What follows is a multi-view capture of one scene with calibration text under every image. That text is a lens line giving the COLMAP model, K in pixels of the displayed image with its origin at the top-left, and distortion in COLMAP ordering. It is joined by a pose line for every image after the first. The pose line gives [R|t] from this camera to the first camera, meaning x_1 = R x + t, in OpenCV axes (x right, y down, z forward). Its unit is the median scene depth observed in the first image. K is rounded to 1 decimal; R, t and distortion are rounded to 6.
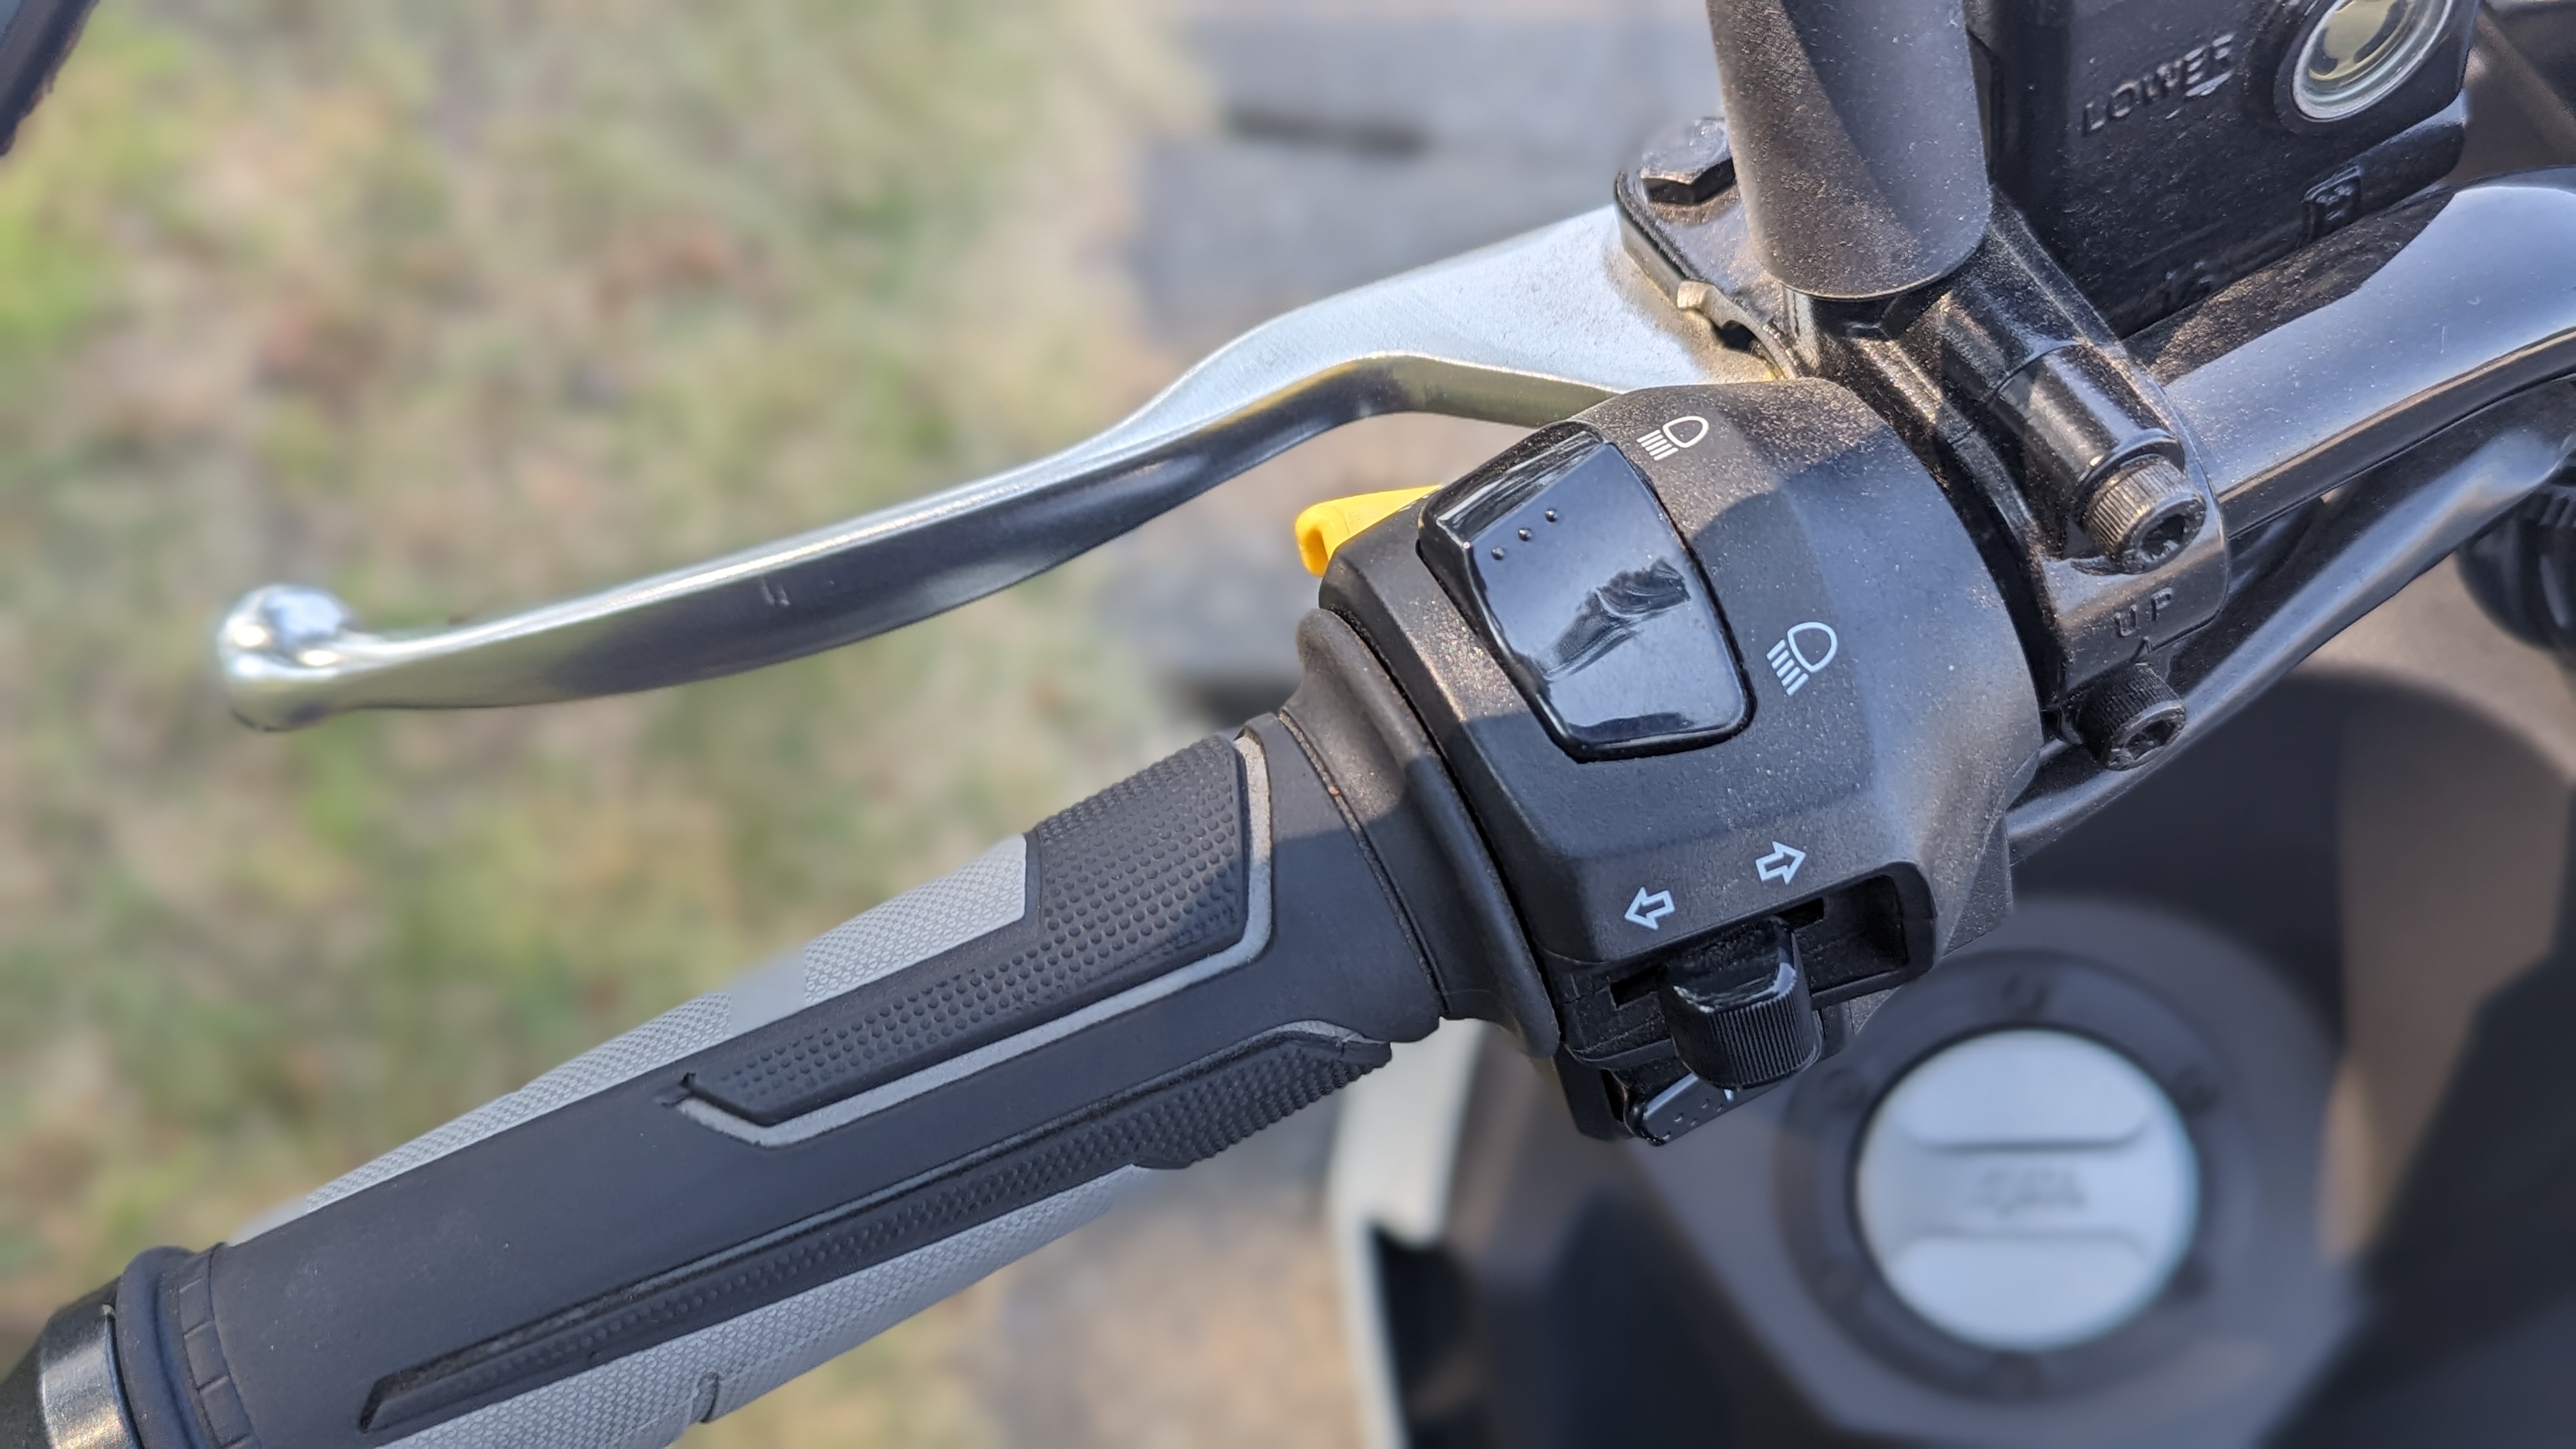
lens RADIAL K [[2866.8, 0, 1284.2], [0, 2866.8, 716.2], [0, 0, 1]] dist [-0.014620, 0.000000]
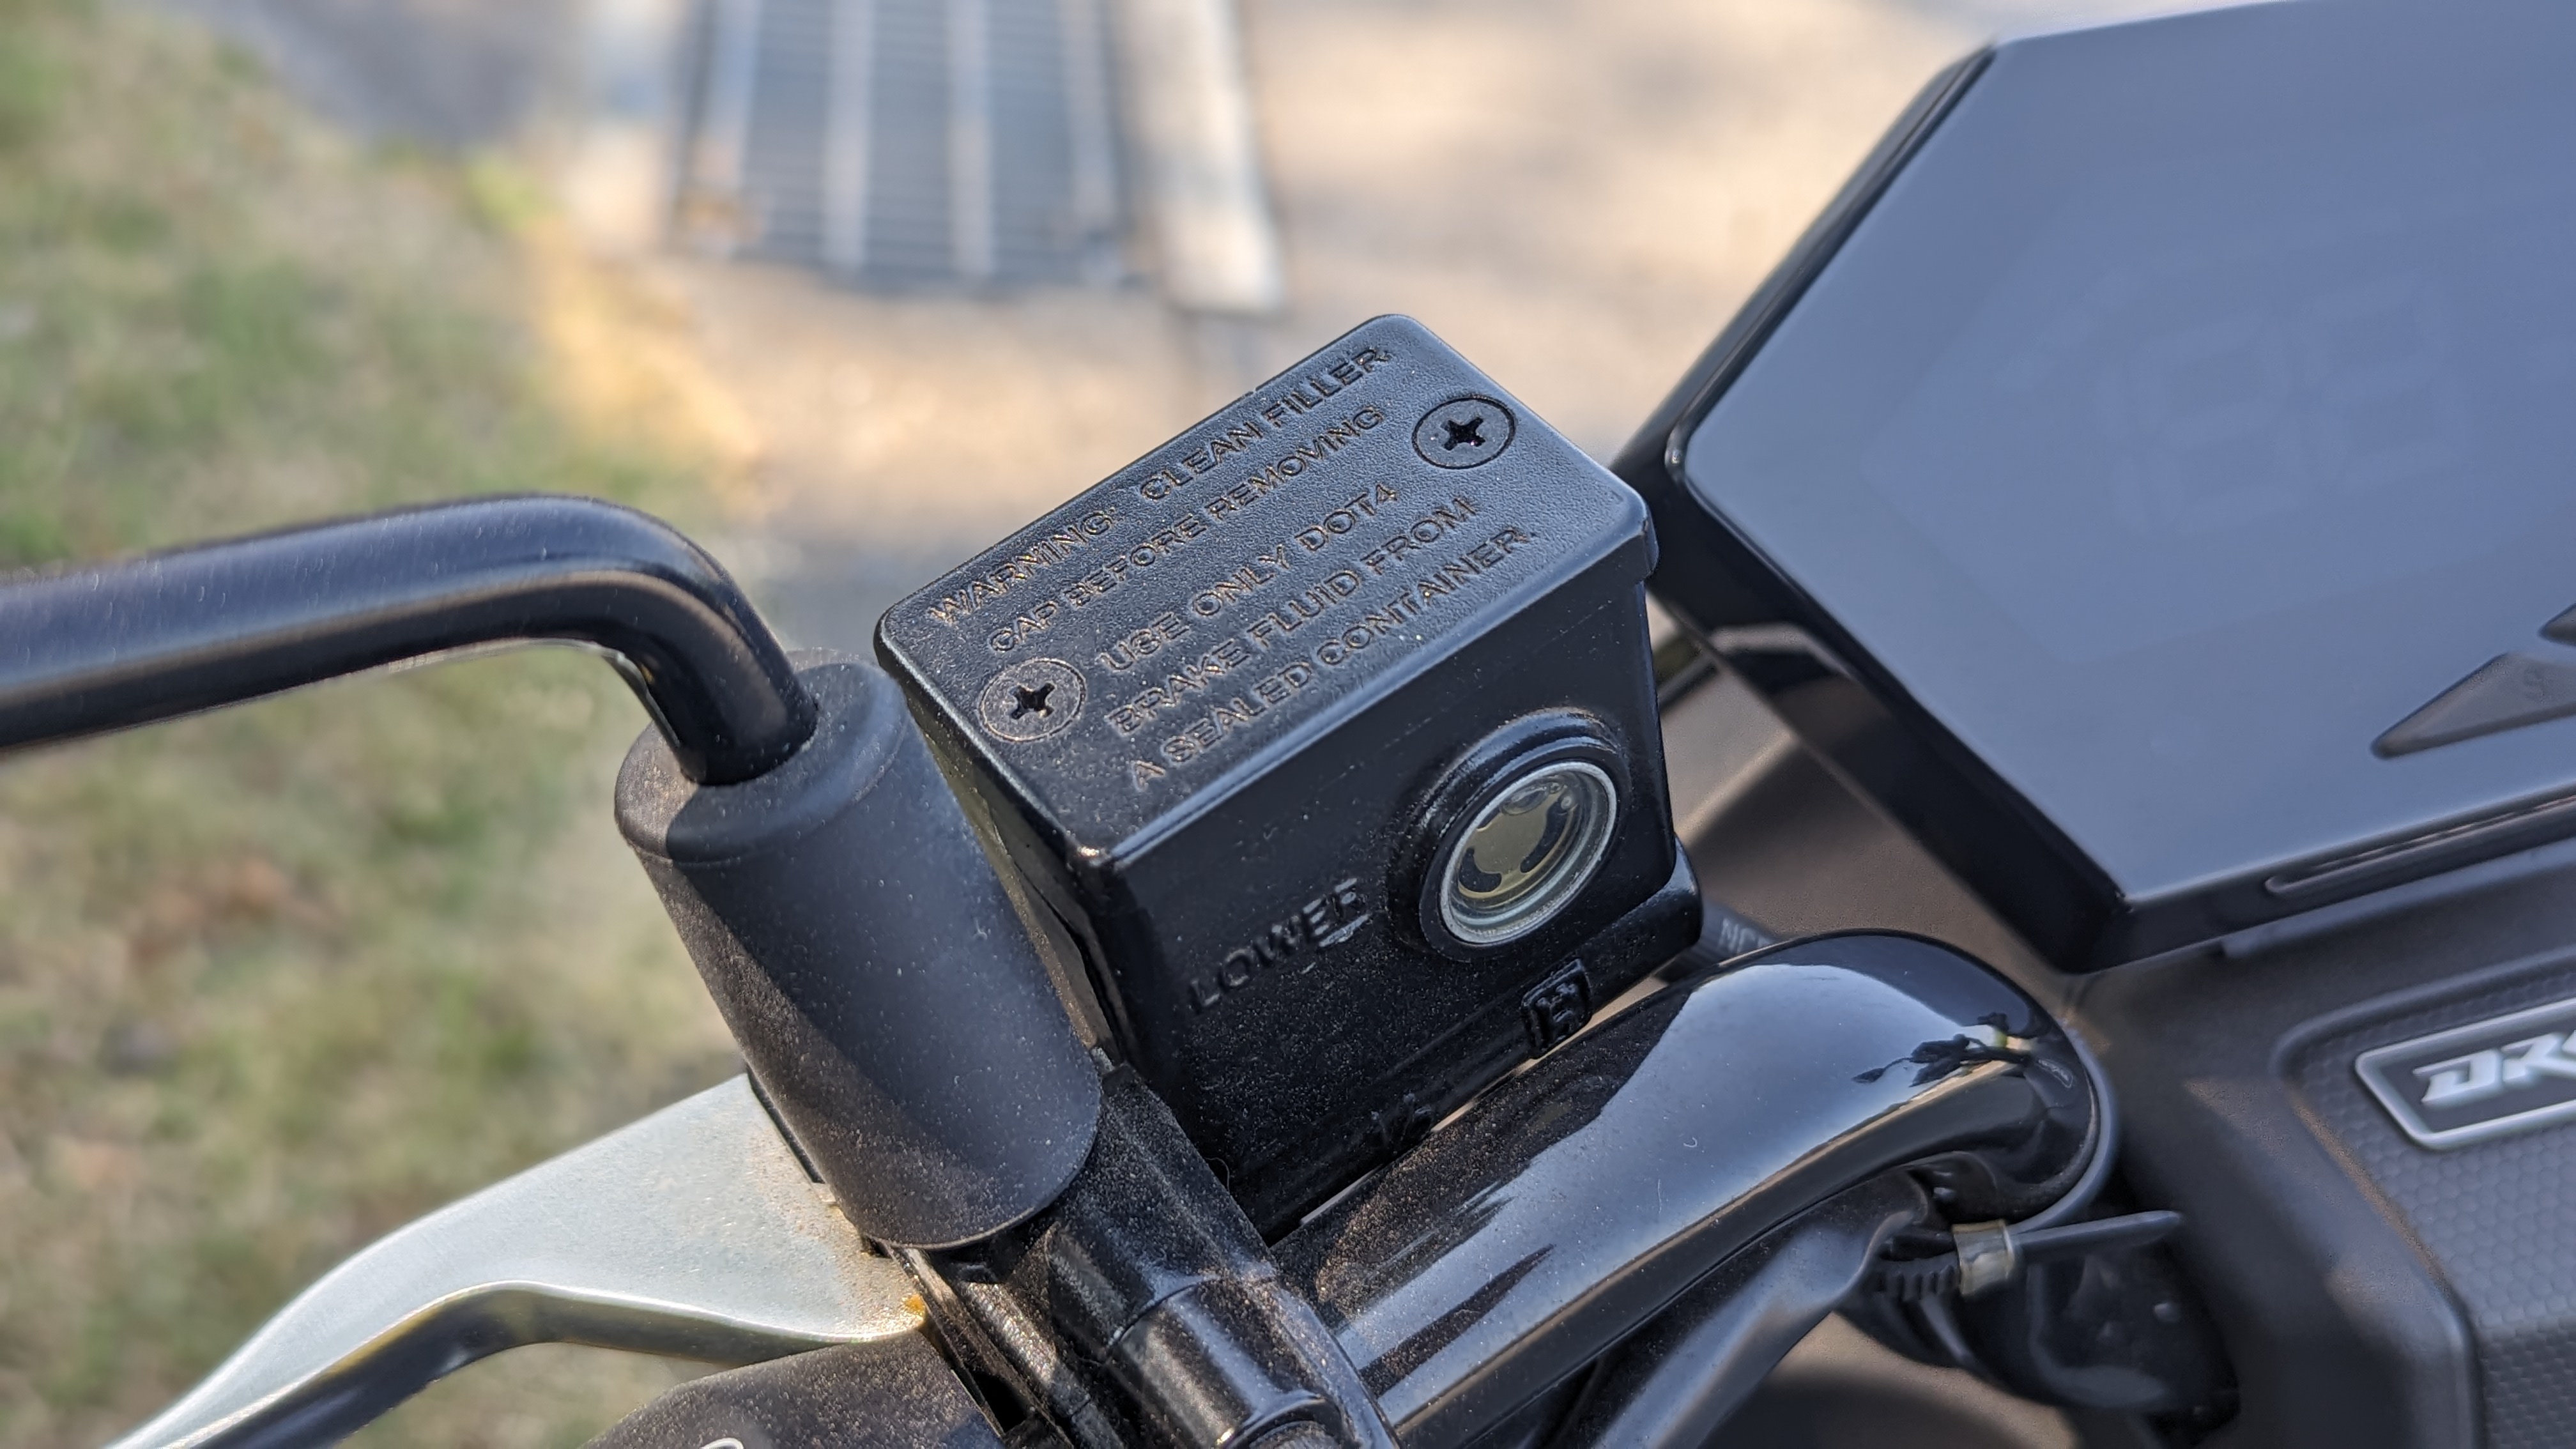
lens RADIAL K [[2866.8, 0, 1289.8], [0, 2866.8, 729.5], [0, 0, 1]] dist [-0.014620, 0.000000]
pose [[0.988631, -0.103792, 0.108792, 0.221294], [0.119909, 0.980775, -0.153956, -0.150552], [-0.090721, 0.165251, 0.982070, 0.158419]]
